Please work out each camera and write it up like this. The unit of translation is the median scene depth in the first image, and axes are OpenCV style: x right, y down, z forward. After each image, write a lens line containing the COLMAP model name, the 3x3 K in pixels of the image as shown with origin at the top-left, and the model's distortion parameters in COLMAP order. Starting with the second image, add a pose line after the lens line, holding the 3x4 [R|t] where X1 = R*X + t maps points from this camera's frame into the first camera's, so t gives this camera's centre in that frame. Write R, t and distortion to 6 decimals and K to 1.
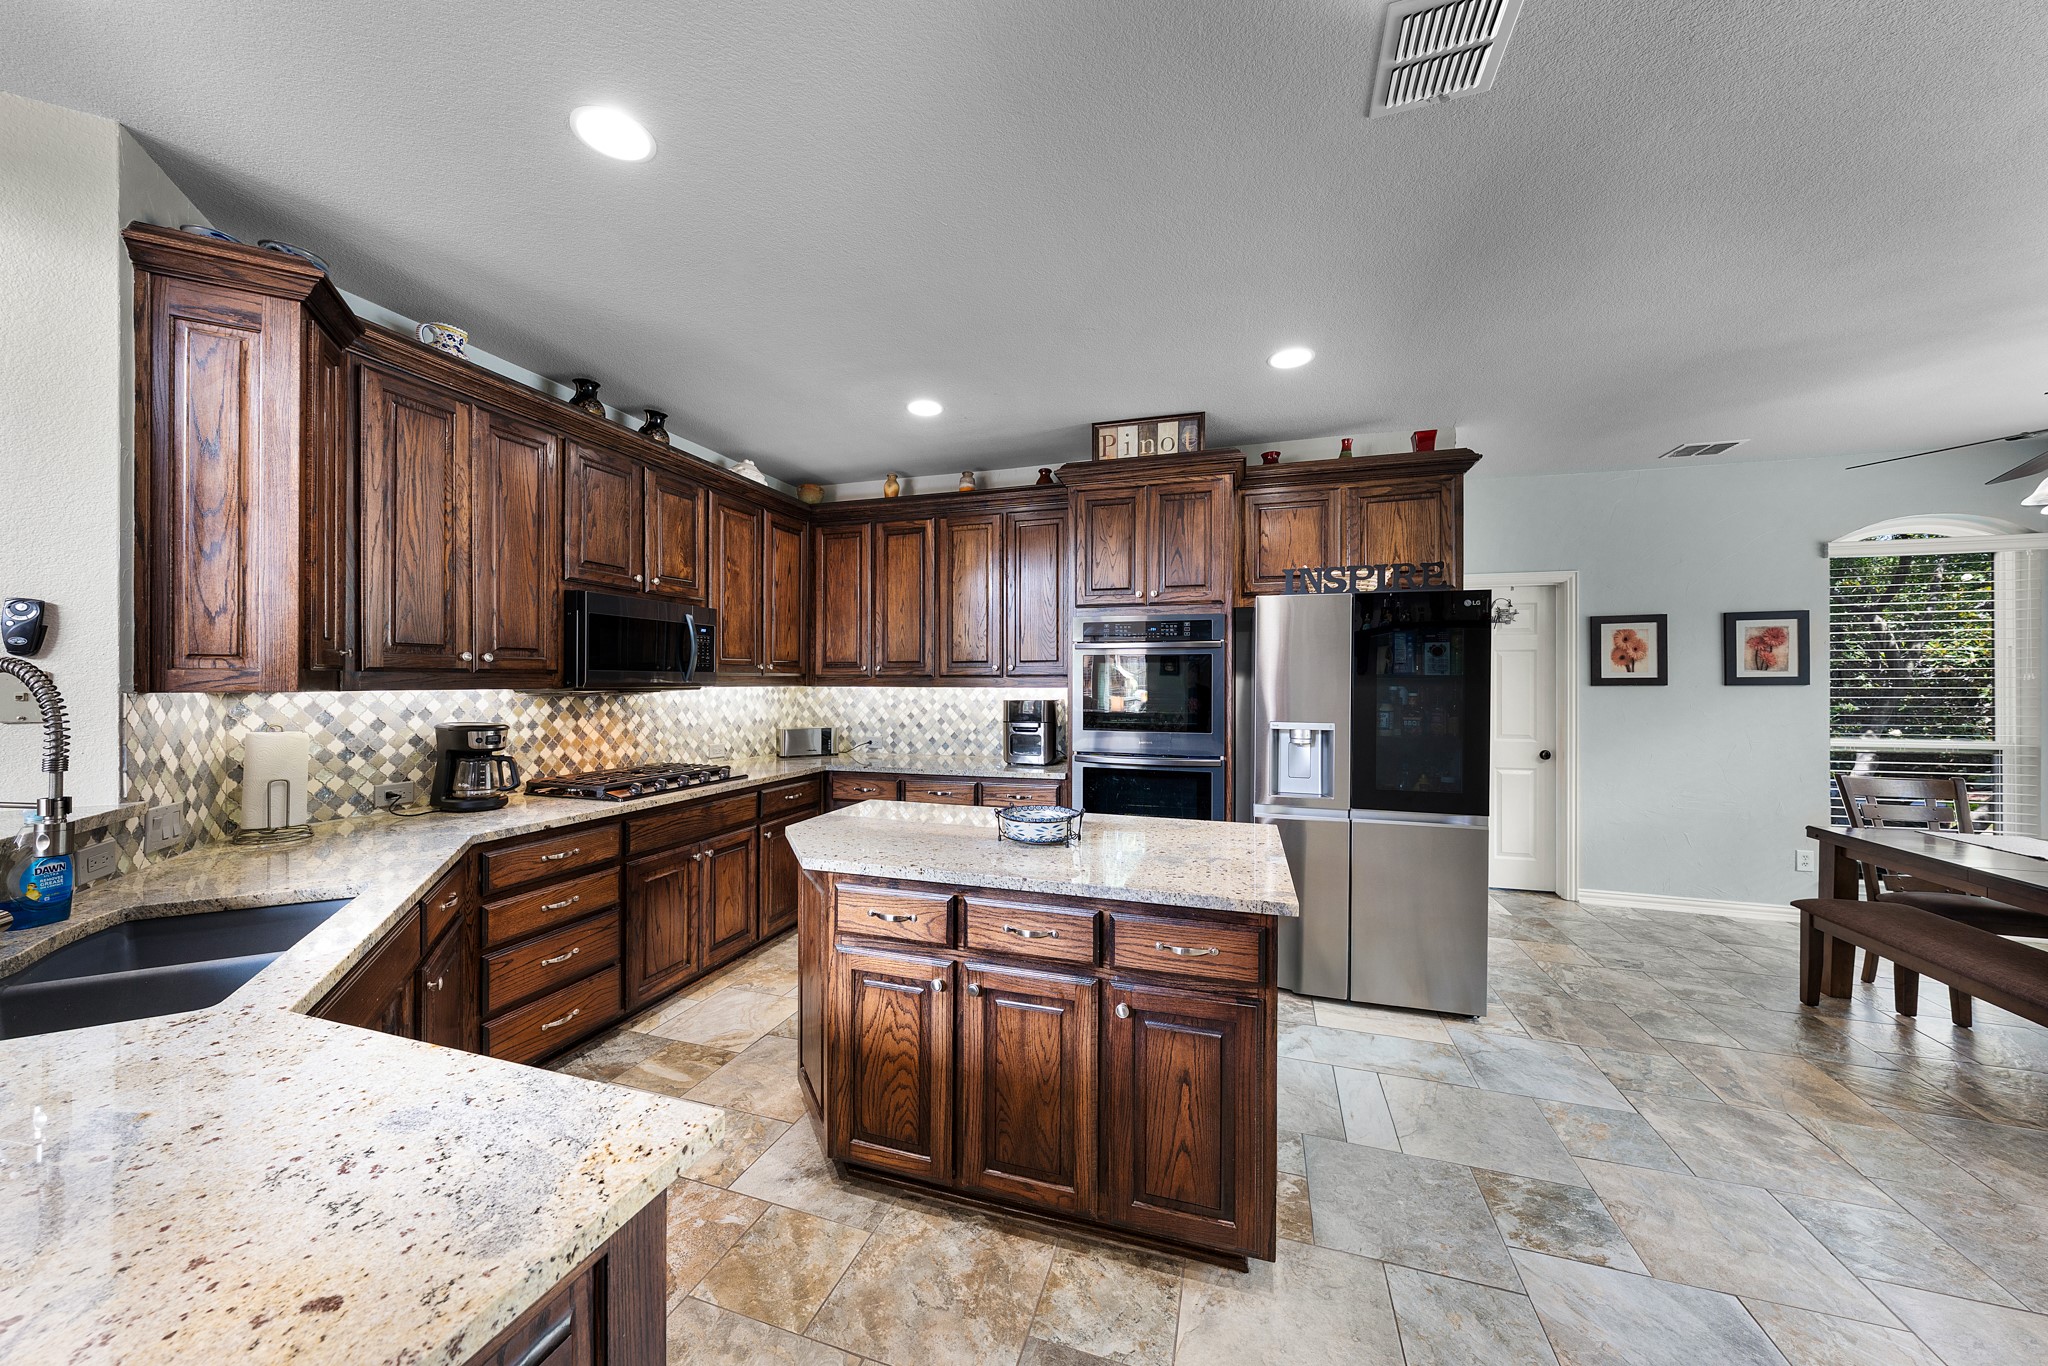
lens RADIAL K [[707.5, 0, 1018.8], [0, 707.5, 678.8], [0, 0, 1]] dist [-0.001252, 0.000281]
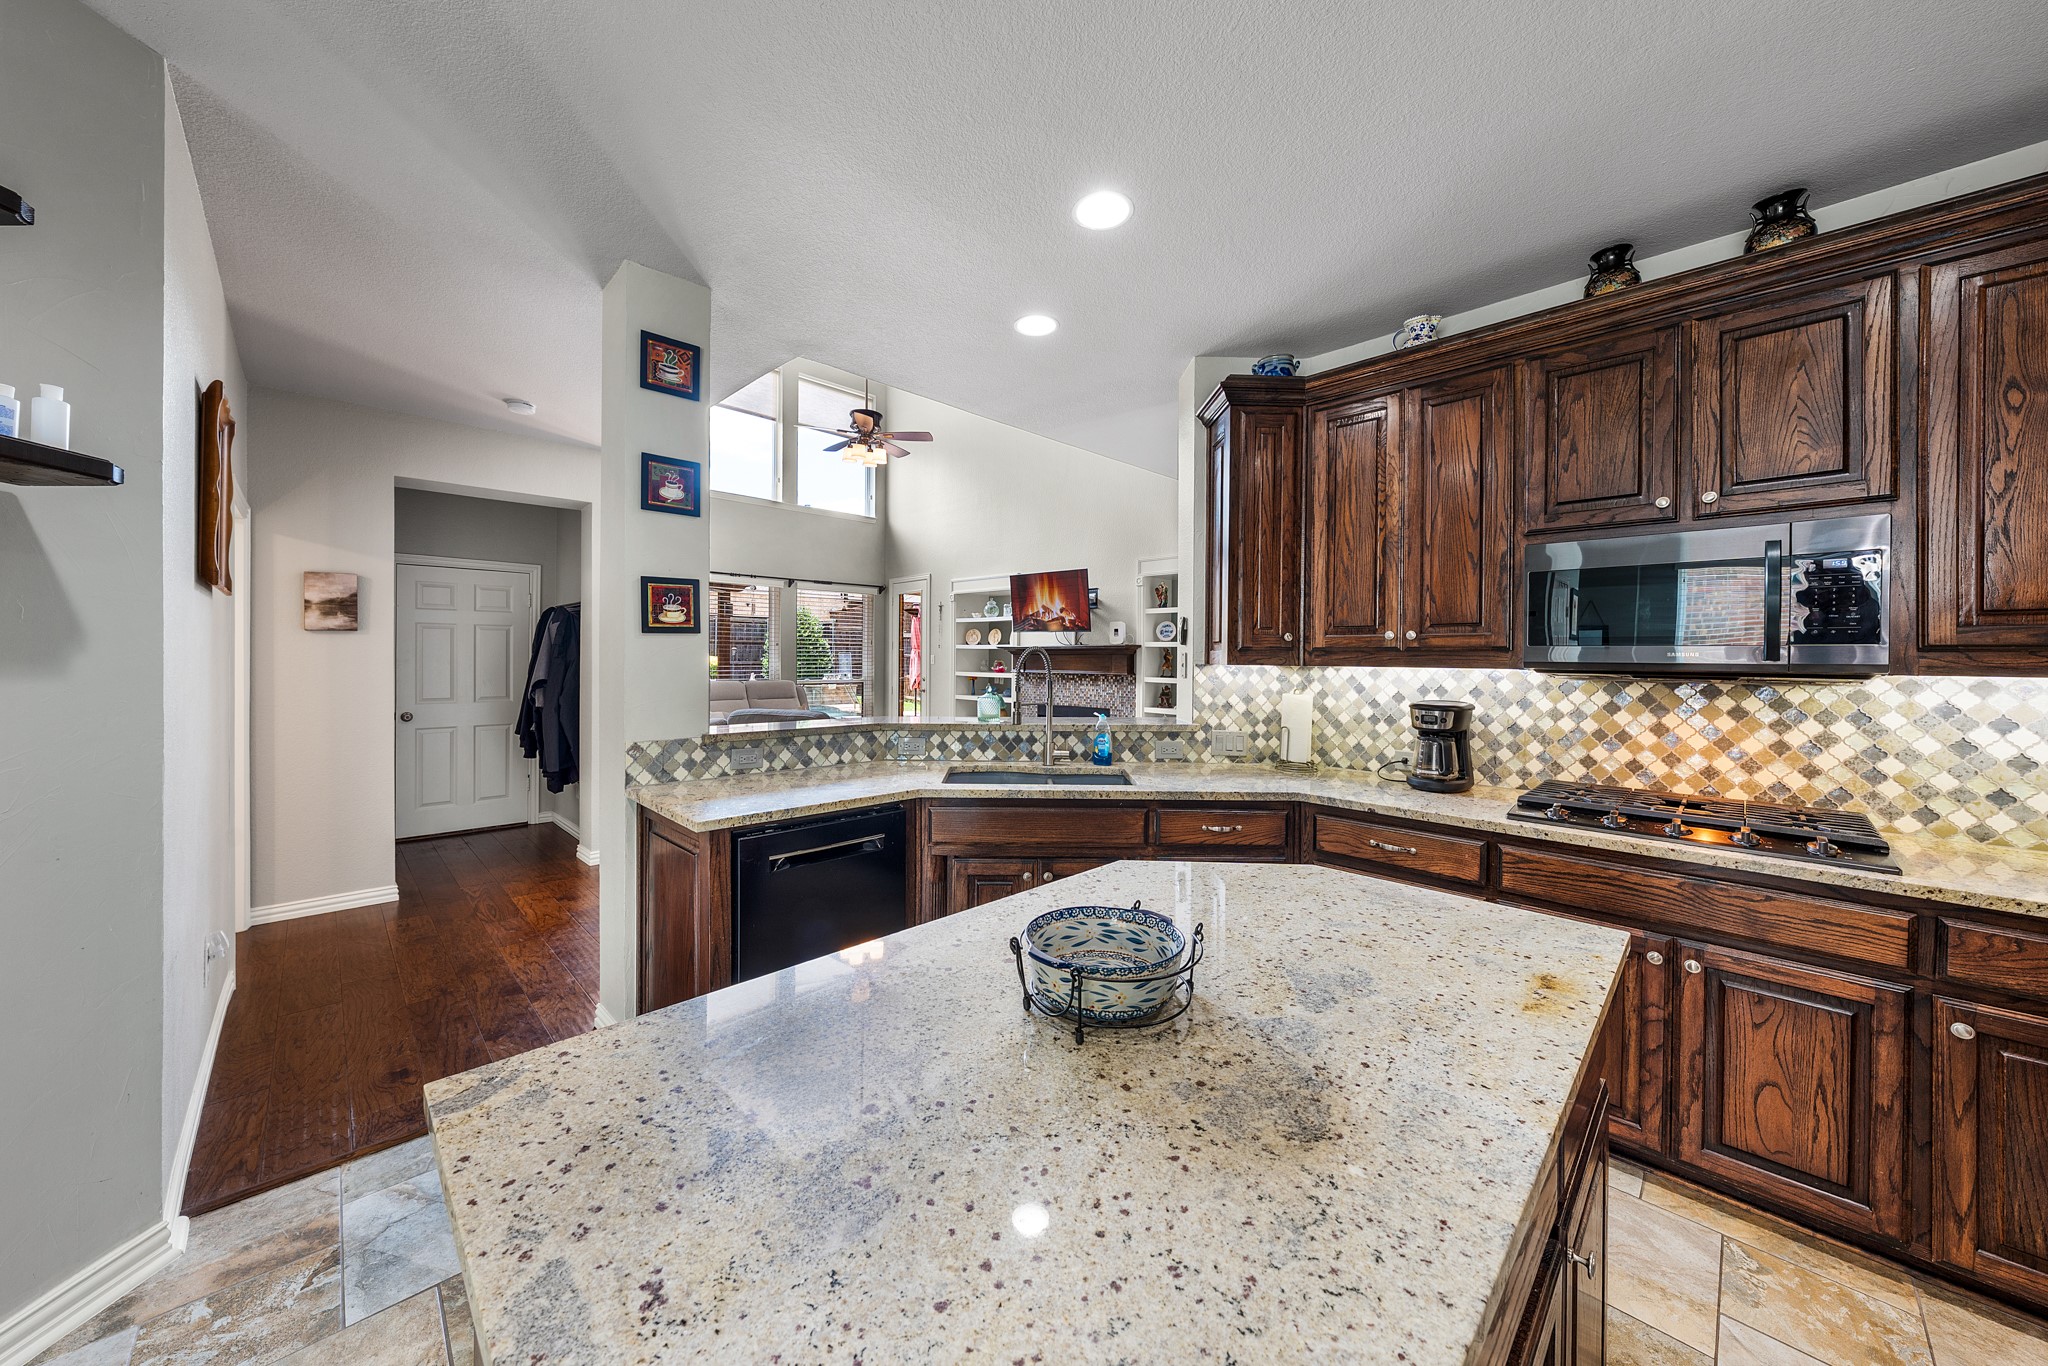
lens RADIAL K [[707.5, 0, 1024.7], [0, 707.5, 663.5], [0, 0, 1]] dist [-0.001252, 0.000281]
pose [[-0.464018, 0.002631, -0.885822, 0.280166], [-0.006946, 0.999954, 0.006608, 0.004837], [0.885798, 0.009219, -0.463979, 0.713763]]
